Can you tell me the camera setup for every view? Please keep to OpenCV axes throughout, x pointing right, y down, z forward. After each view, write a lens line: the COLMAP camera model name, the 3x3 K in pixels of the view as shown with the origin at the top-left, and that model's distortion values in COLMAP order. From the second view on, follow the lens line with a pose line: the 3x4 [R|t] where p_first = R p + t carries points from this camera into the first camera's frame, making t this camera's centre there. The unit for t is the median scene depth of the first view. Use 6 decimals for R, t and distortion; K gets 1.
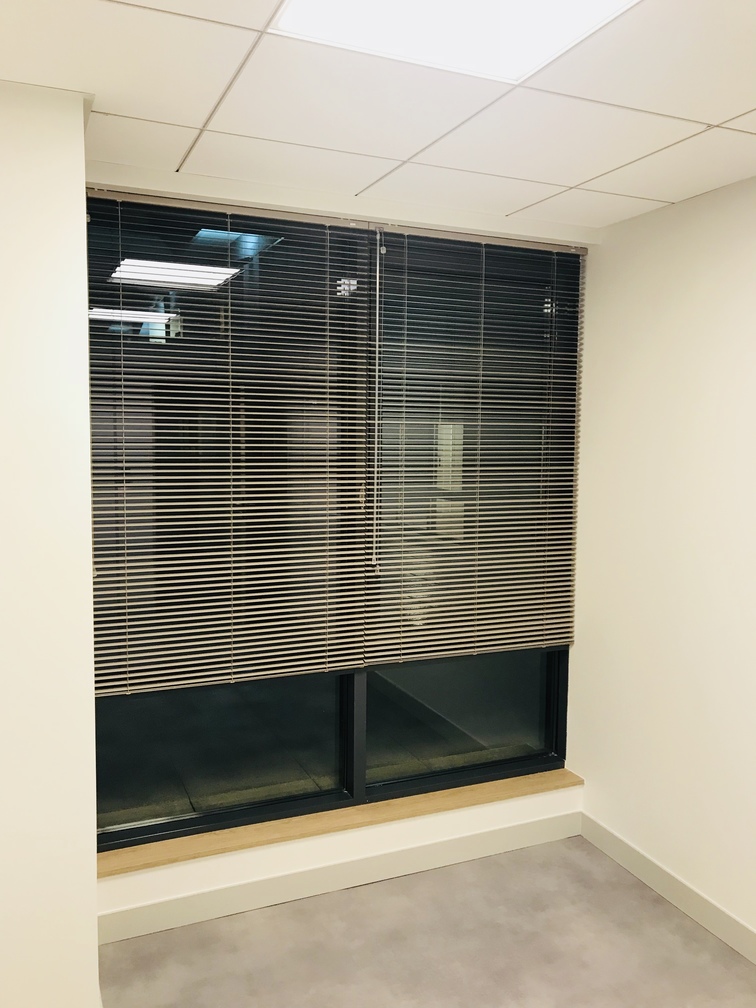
lens RADIAL K [[827.2, 0, 378.3], [0, 827.2, 503.2], [0, 0, 1]] dist [0.009930, -0.000933]
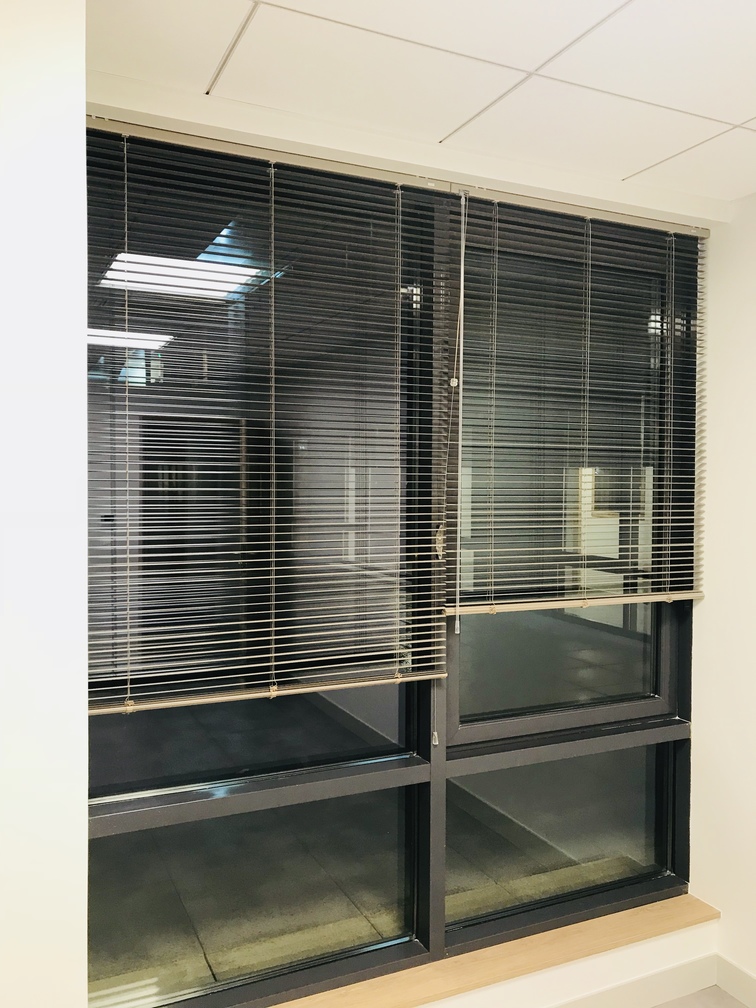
lens RADIAL K [[827.2, 0, 377.9], [0, 827.2, 504.9], [0, 0, 1]] dist [0.009930, -0.000933]
pose [[0.999531, -0.004809, 0.030229, -0.090966], [0.006609, 0.998192, -0.059734, 0.002486], [-0.029887, 0.059905, 0.997757, 0.225964]]
